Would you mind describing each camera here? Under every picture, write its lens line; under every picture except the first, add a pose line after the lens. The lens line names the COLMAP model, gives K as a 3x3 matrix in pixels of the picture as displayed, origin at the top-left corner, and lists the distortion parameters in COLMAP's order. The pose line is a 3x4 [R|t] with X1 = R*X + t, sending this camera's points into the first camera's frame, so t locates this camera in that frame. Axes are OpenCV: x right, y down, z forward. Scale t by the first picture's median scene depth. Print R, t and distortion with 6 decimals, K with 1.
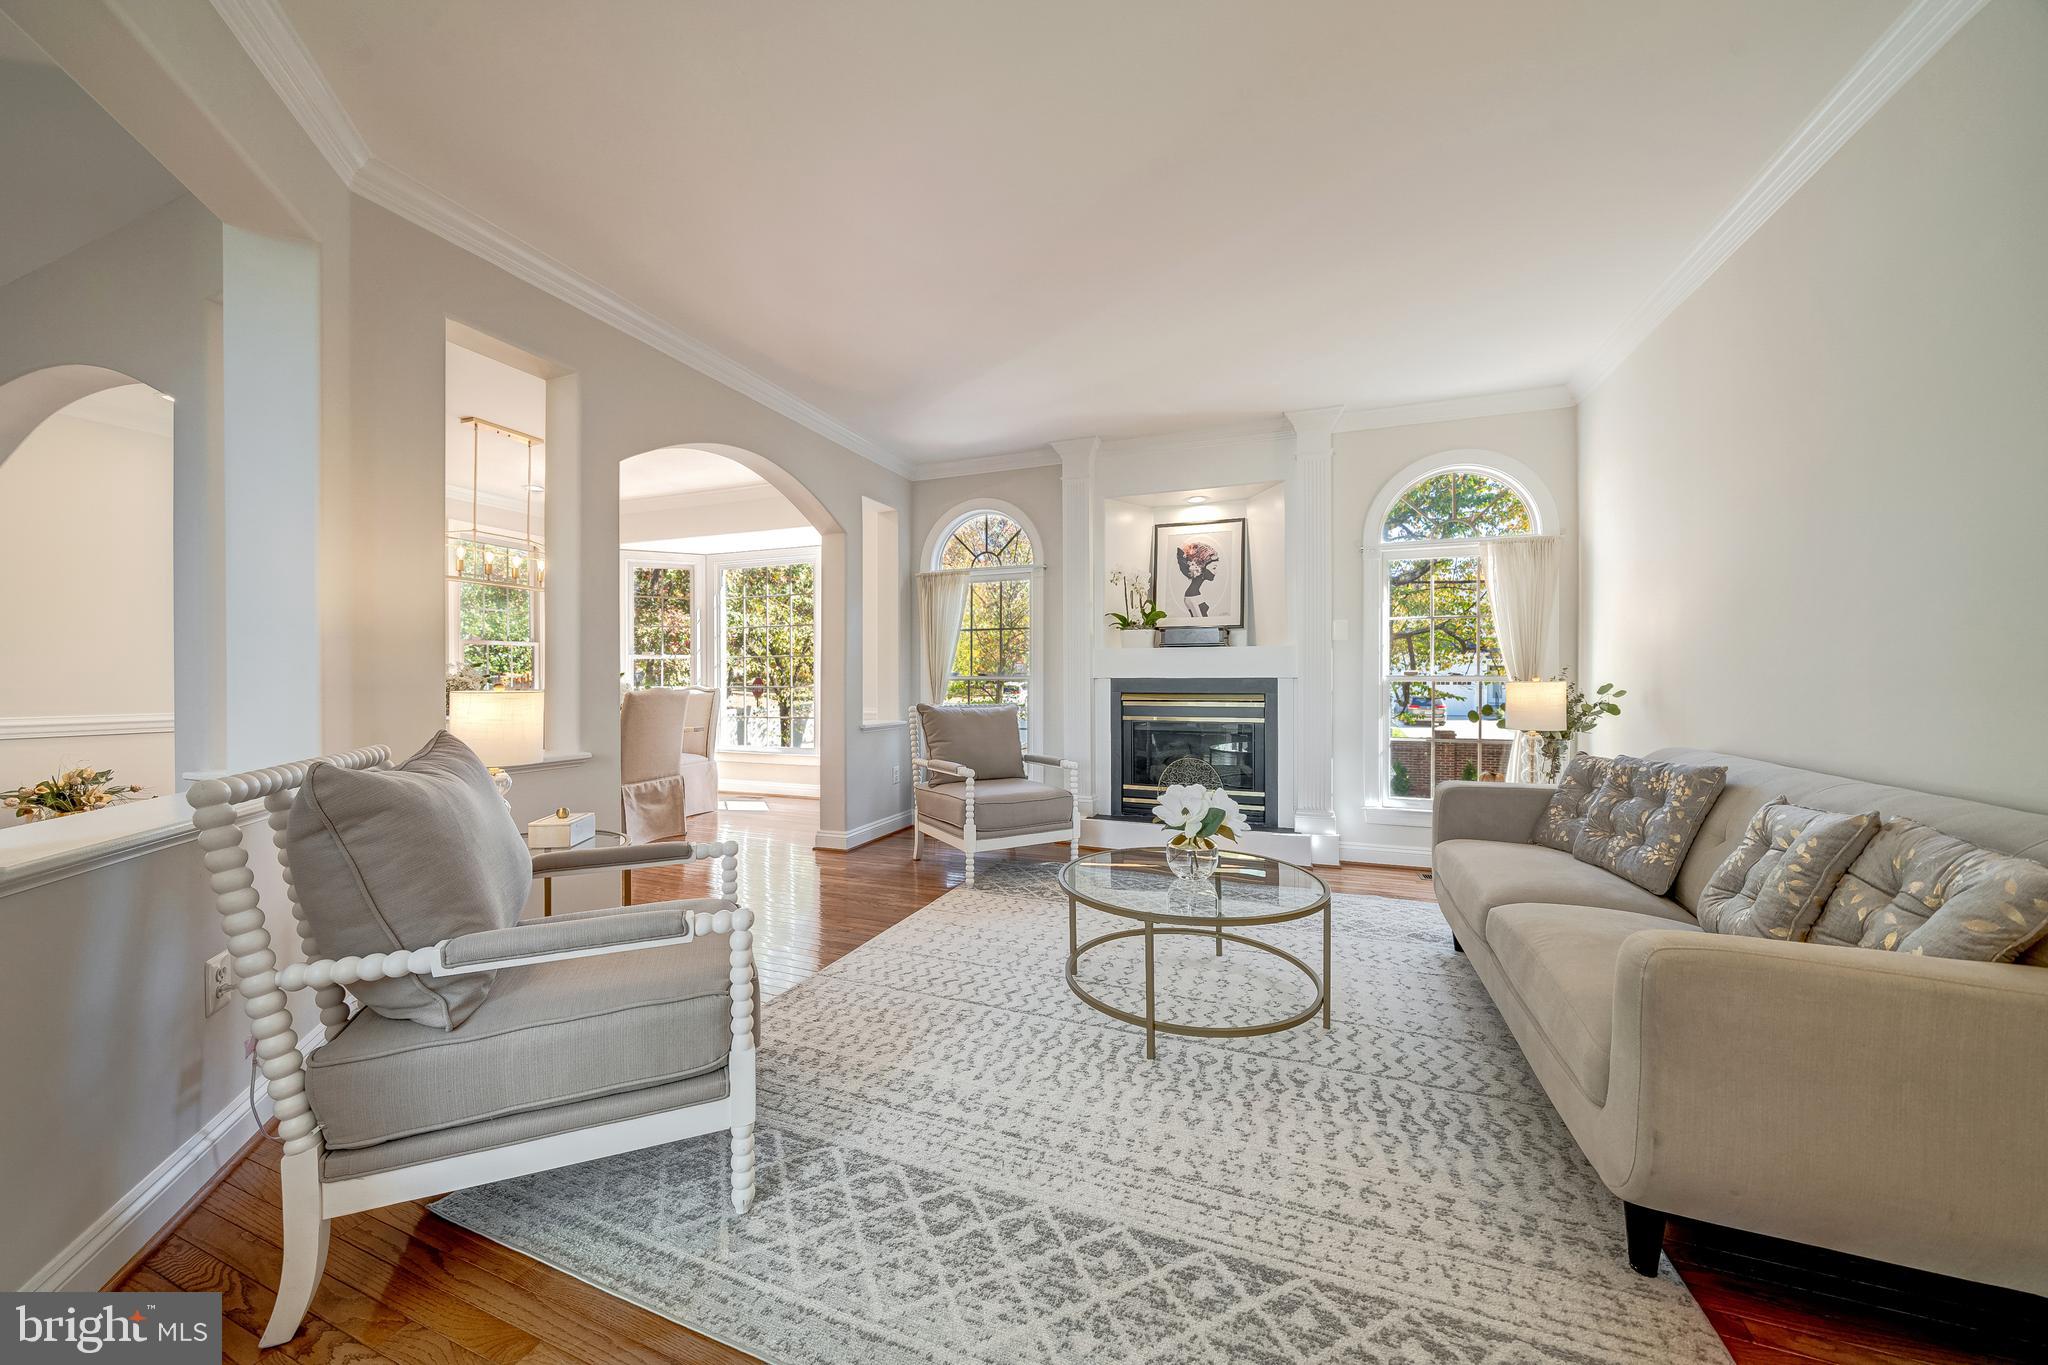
lens RADIAL K [[700.9, 0, 1022.6], [0, 700.9, 688.1], [0, 0, 1]] dist [-0.000539, 0.000054]
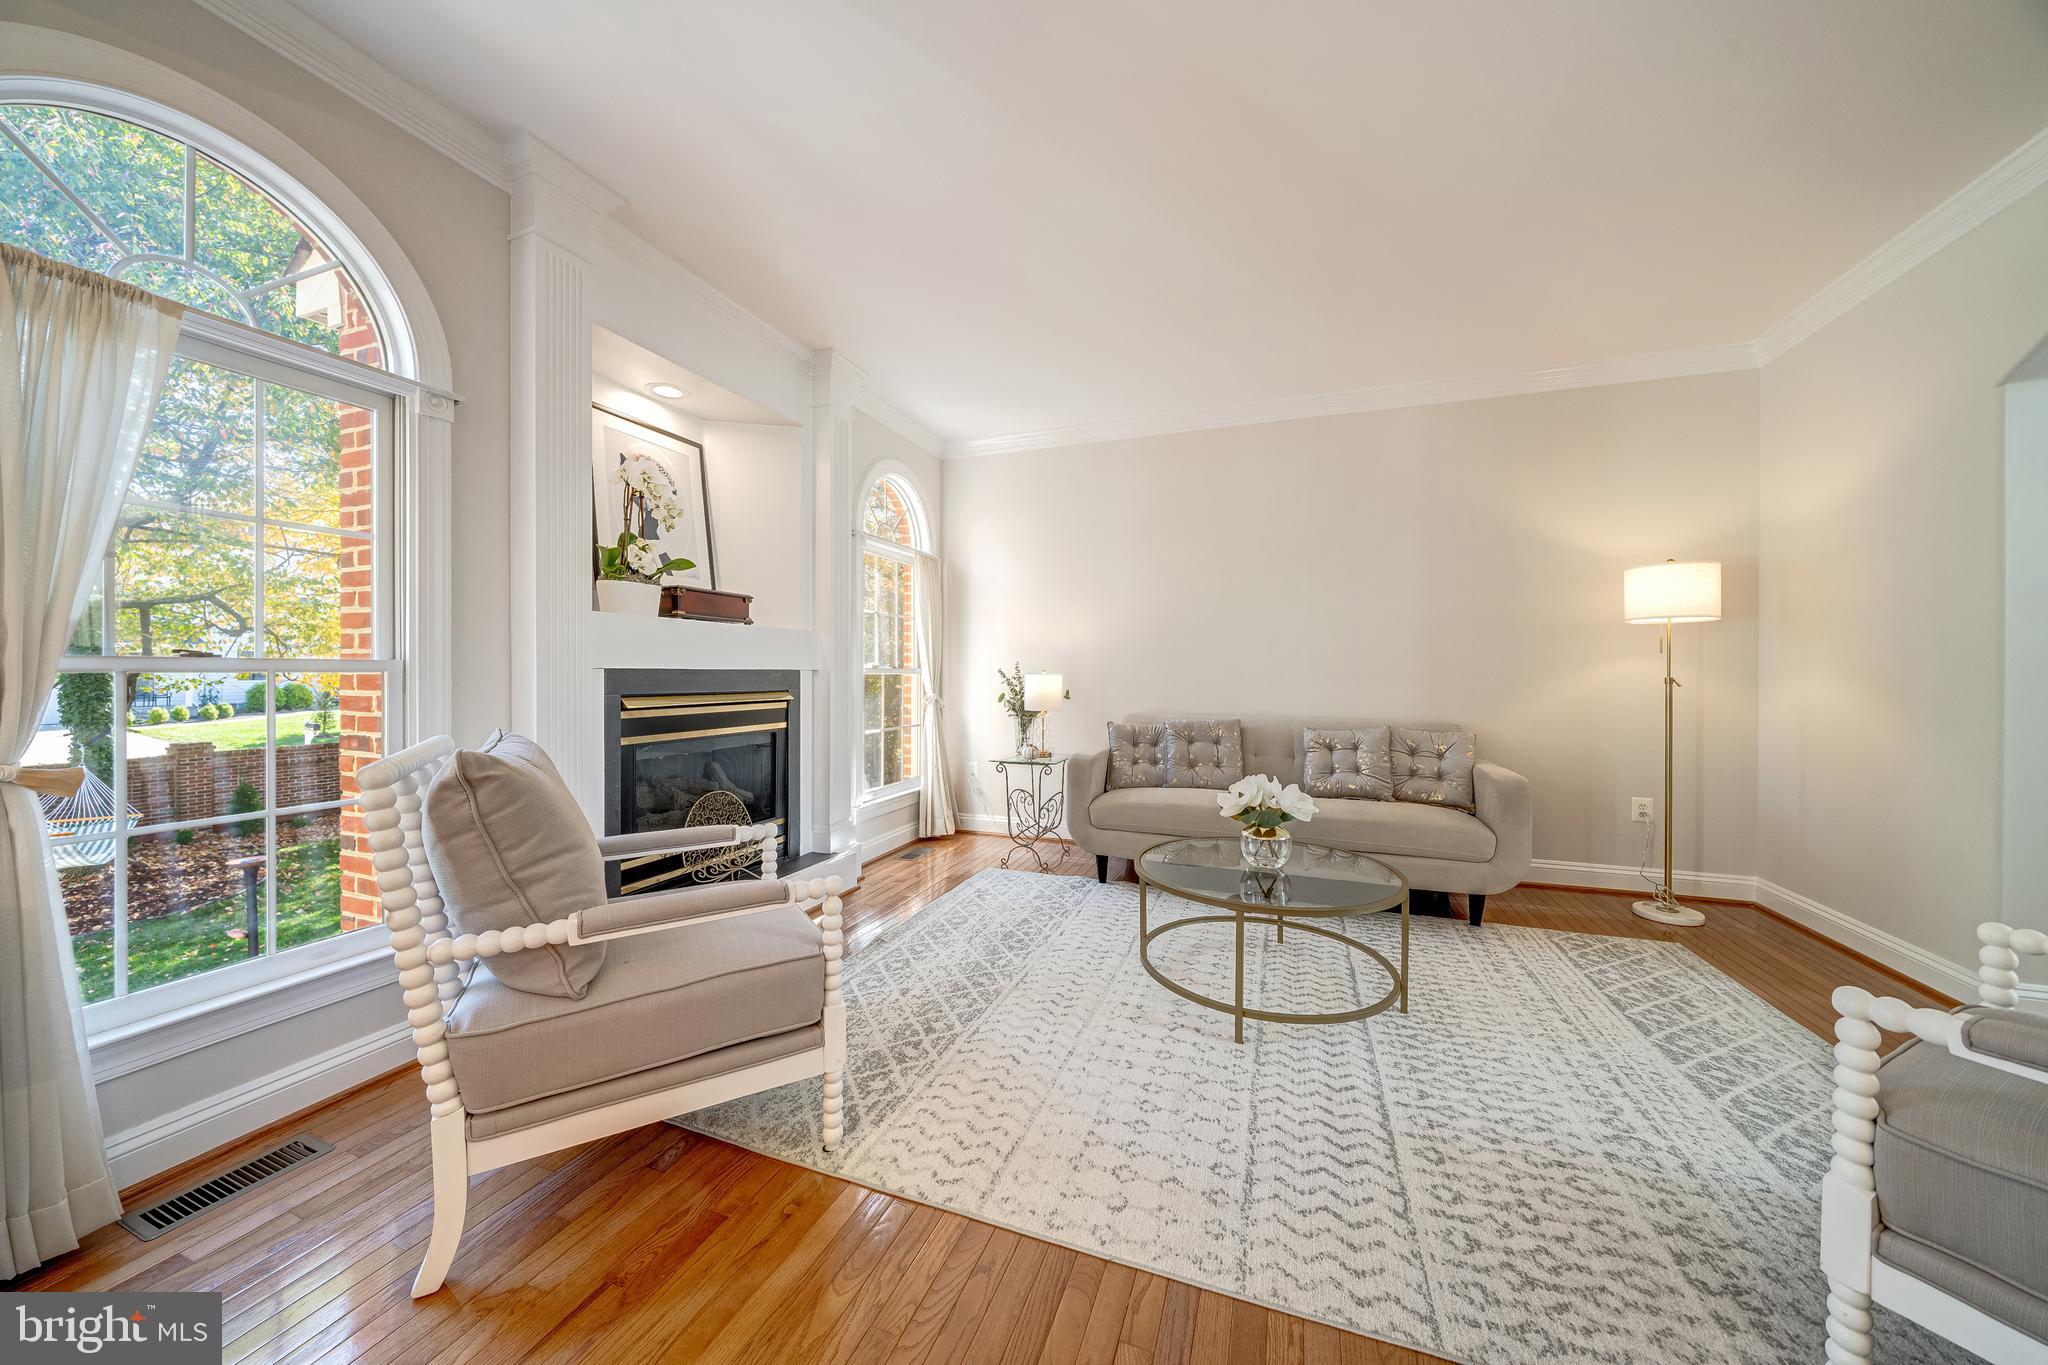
lens RADIAL K [[700.9, 0, 1015.9], [0, 700.9, 668.8], [0, 0, 1]] dist [-0.000539, 0.000054]
pose [[-0.001408, 0.006617, 0.999977, -0.931203], [0.007236, 0.999952, -0.006607, -0.018579], [-0.999973, 0.007227, -0.001456, 1.603503]]
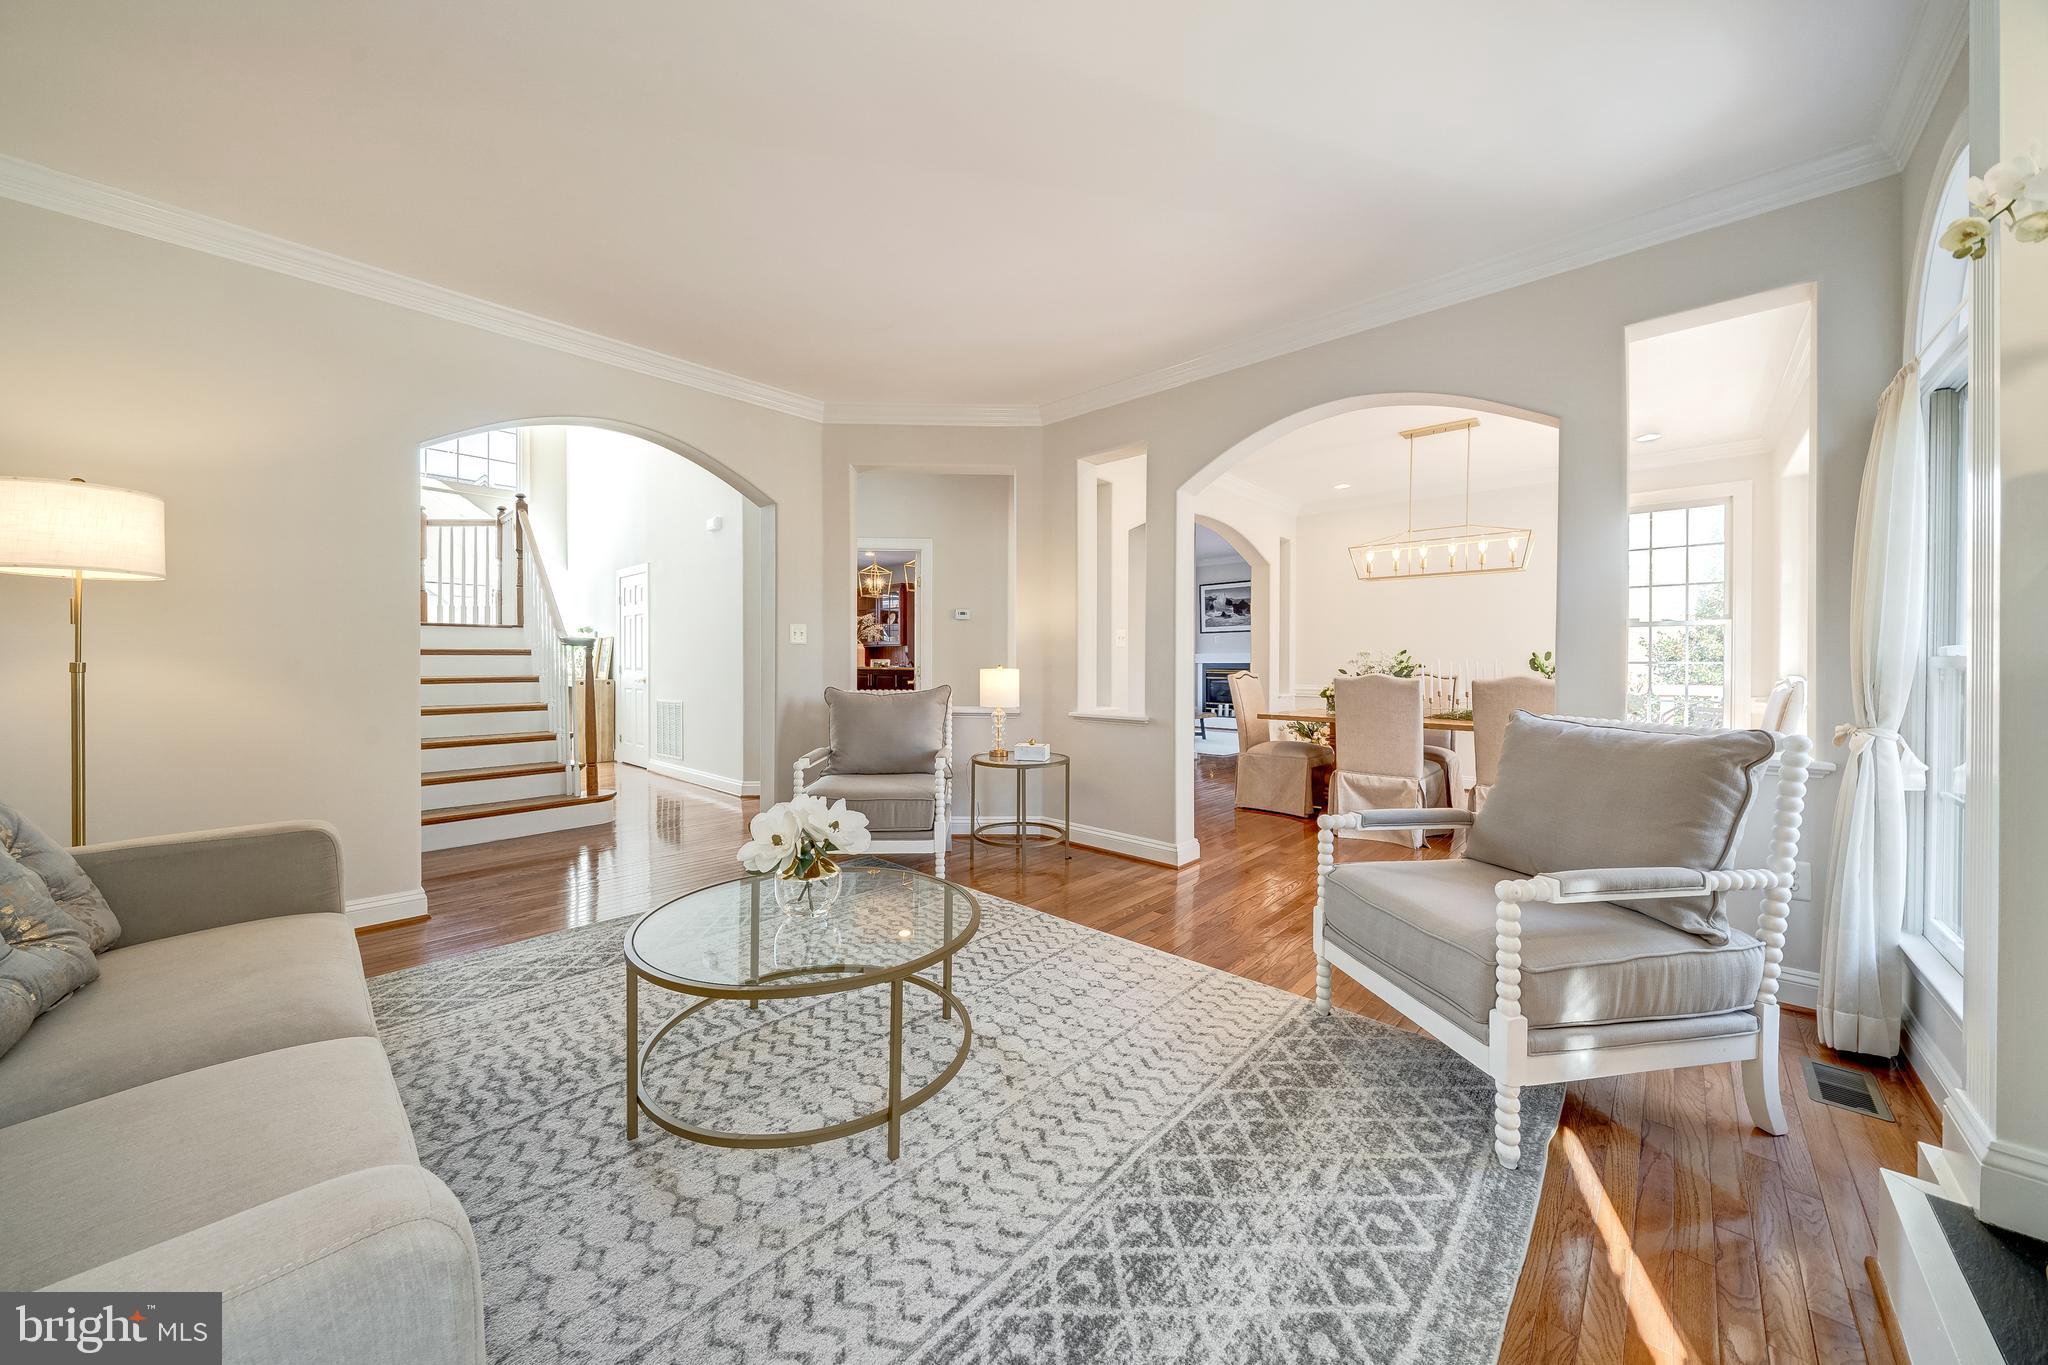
lens RADIAL K [[700.9, 0, 1020.9], [0, 700.9, 668.0], [0, 0, 1]] dist [-0.000539, 0.000054]
pose [[-0.365630, 0.005305, -0.930745, 1.039960], [-0.014657, 0.999827, 0.011457, -0.022742], [0.930645, 0.017831, -0.365489, 1.764185]]
